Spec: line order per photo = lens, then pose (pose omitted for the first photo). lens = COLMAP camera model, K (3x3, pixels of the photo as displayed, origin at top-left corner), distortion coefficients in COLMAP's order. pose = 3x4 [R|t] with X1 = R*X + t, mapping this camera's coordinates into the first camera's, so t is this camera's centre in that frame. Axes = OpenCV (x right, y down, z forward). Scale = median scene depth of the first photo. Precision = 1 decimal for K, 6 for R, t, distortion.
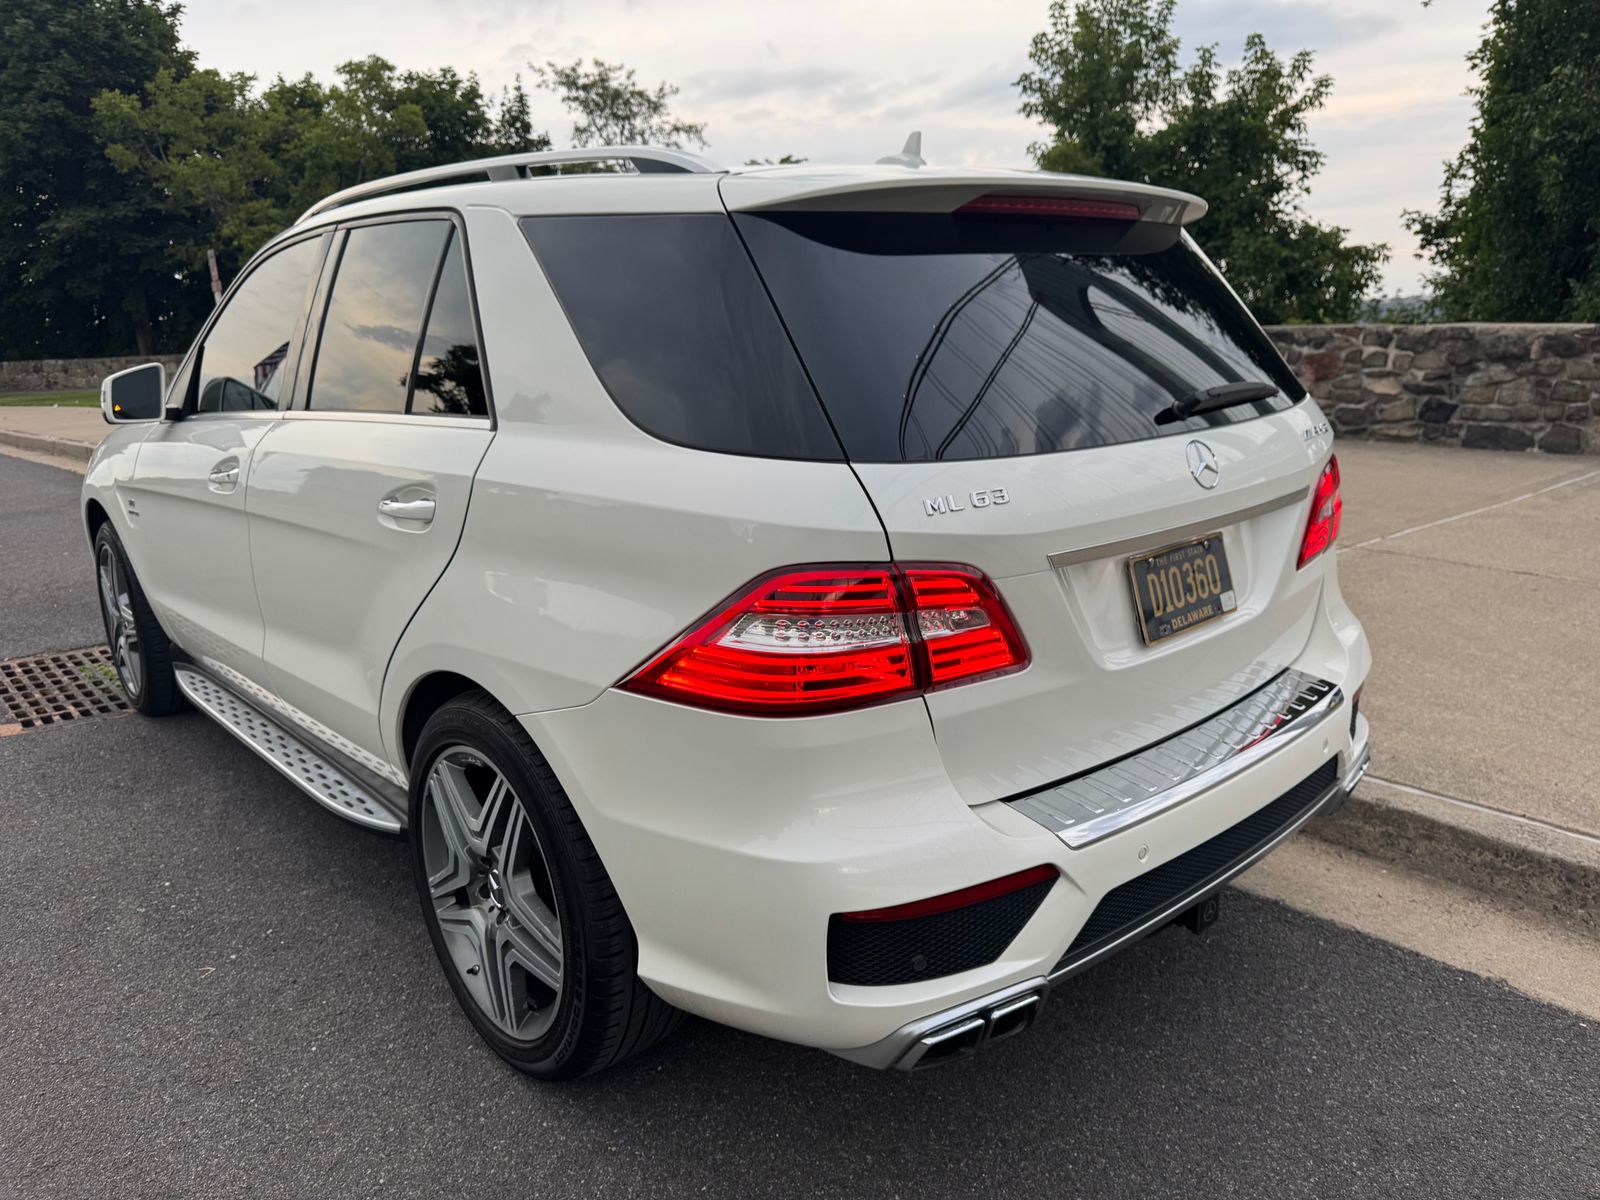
lens RADIAL K [[1137.9, 0, 801.4], [0, 1137.9, 606.5], [0, 0, 1]] dist [0.022563, -0.026821]
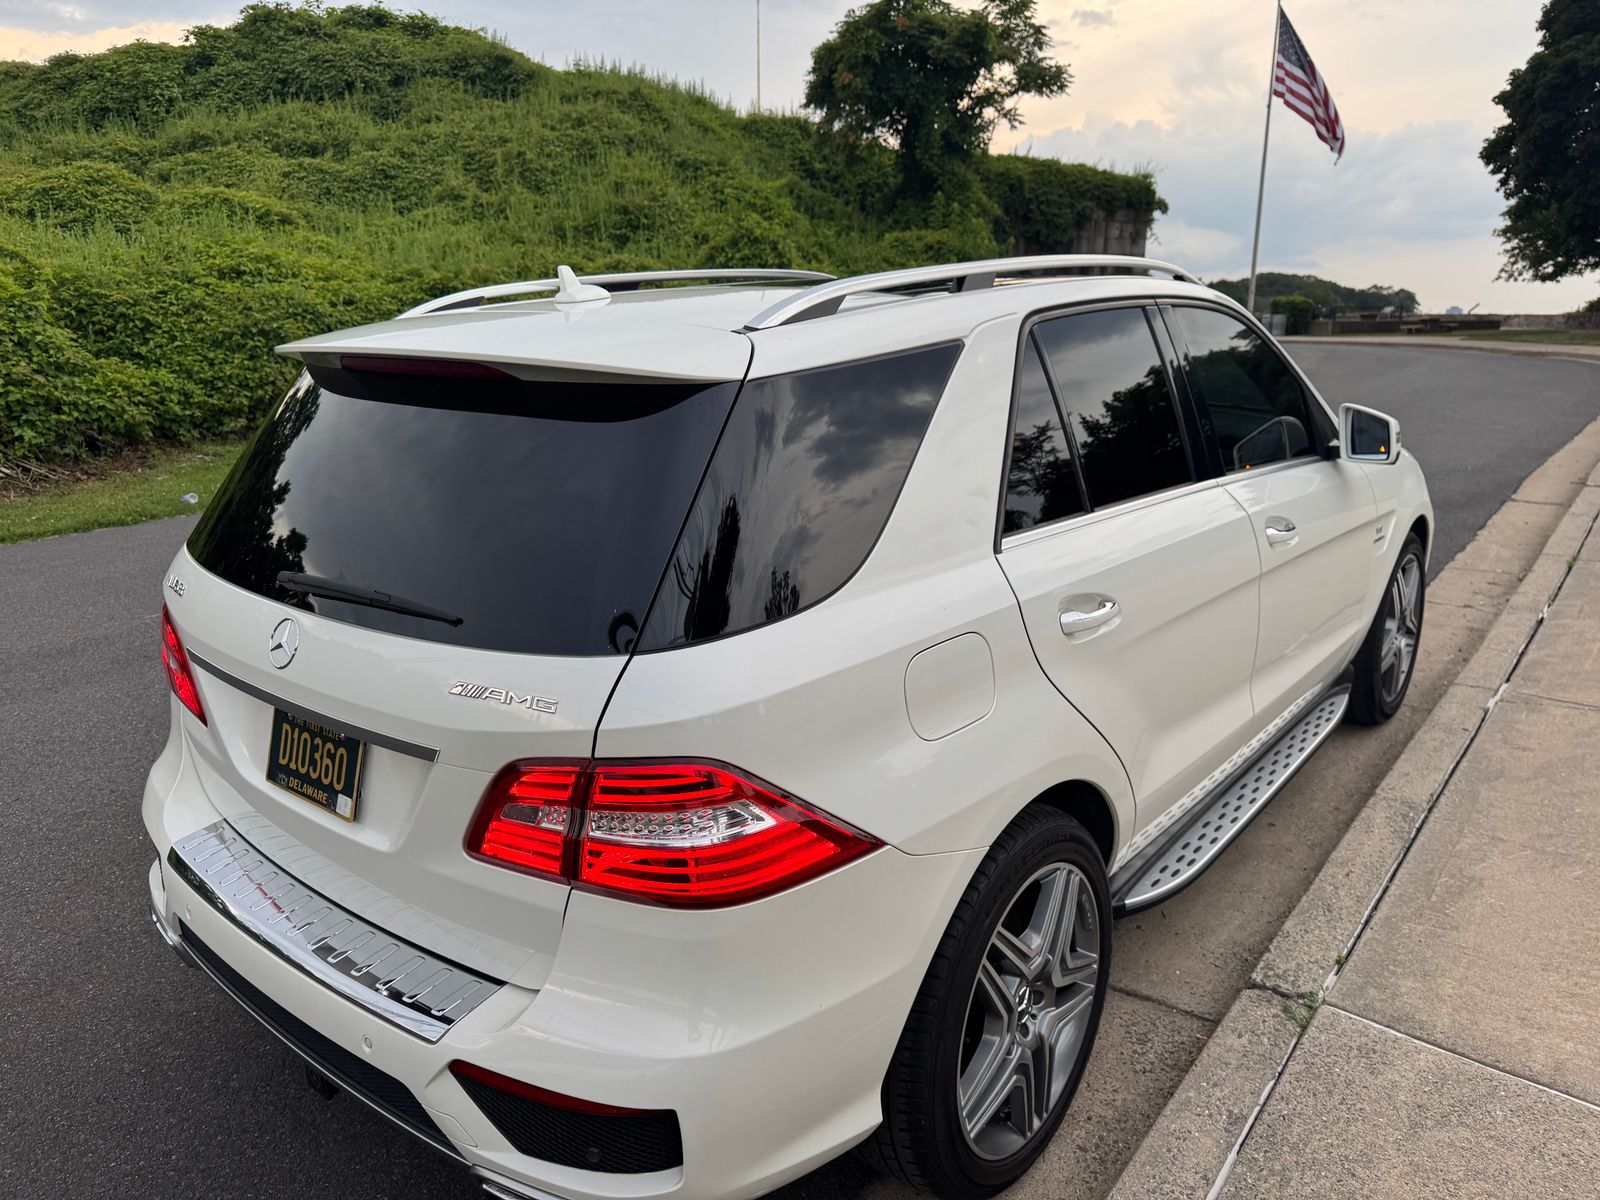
lens RADIAL K [[1137.9, 0, 802.0], [0, 1137.9, 600.9], [0, 0, 1]] dist [0.022563, -0.026821]
pose [[0.151788, 0.290739, -0.944686, 0.080875], [-0.232519, 0.939441, 0.251765, -0.030820], [0.960674, 0.181442, 0.210198, 0.073202]]
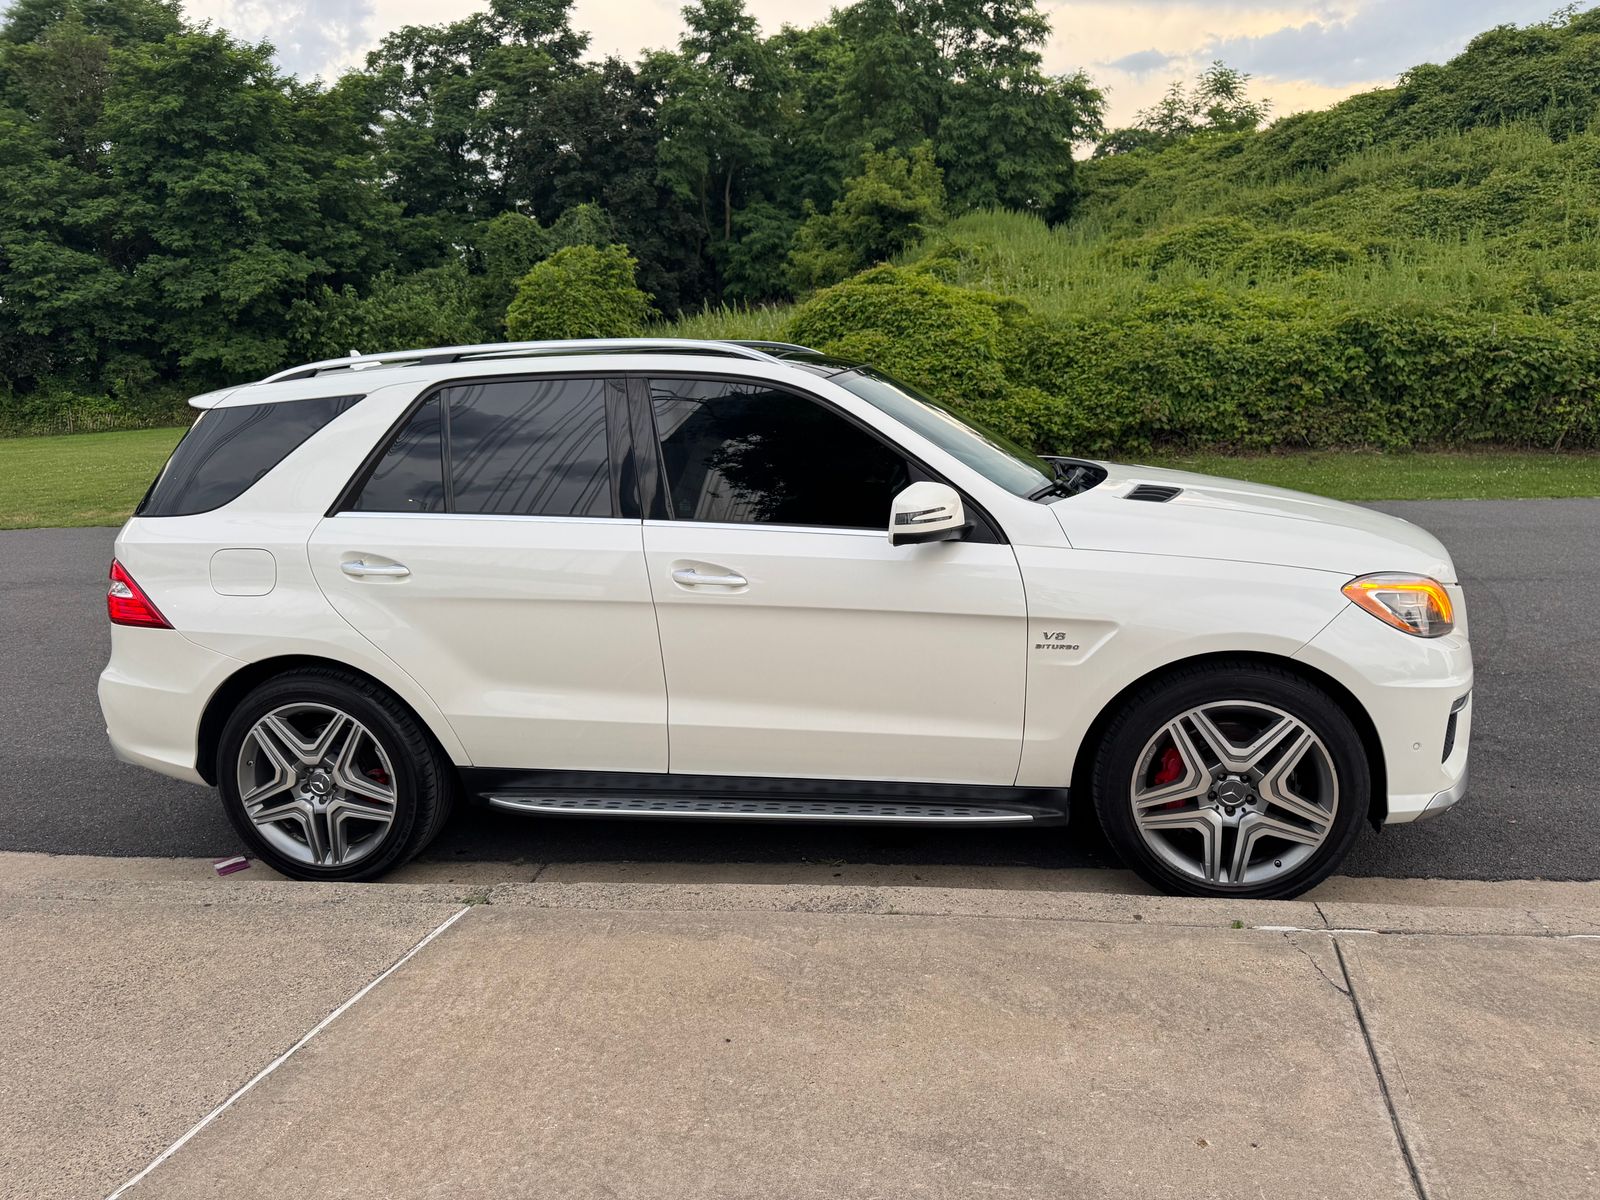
lens RADIAL K [[1137.9, 0, 804.1], [0, 1137.9, 614.6], [0, 0, 1]] dist [0.022563, -0.026821]
pose [[-0.775963, 0.197927, -0.598921, 0.053173], [-0.101407, 0.898001, 0.428148, -0.064688], [0.622574, 0.392961, -0.676745, 0.208755]]
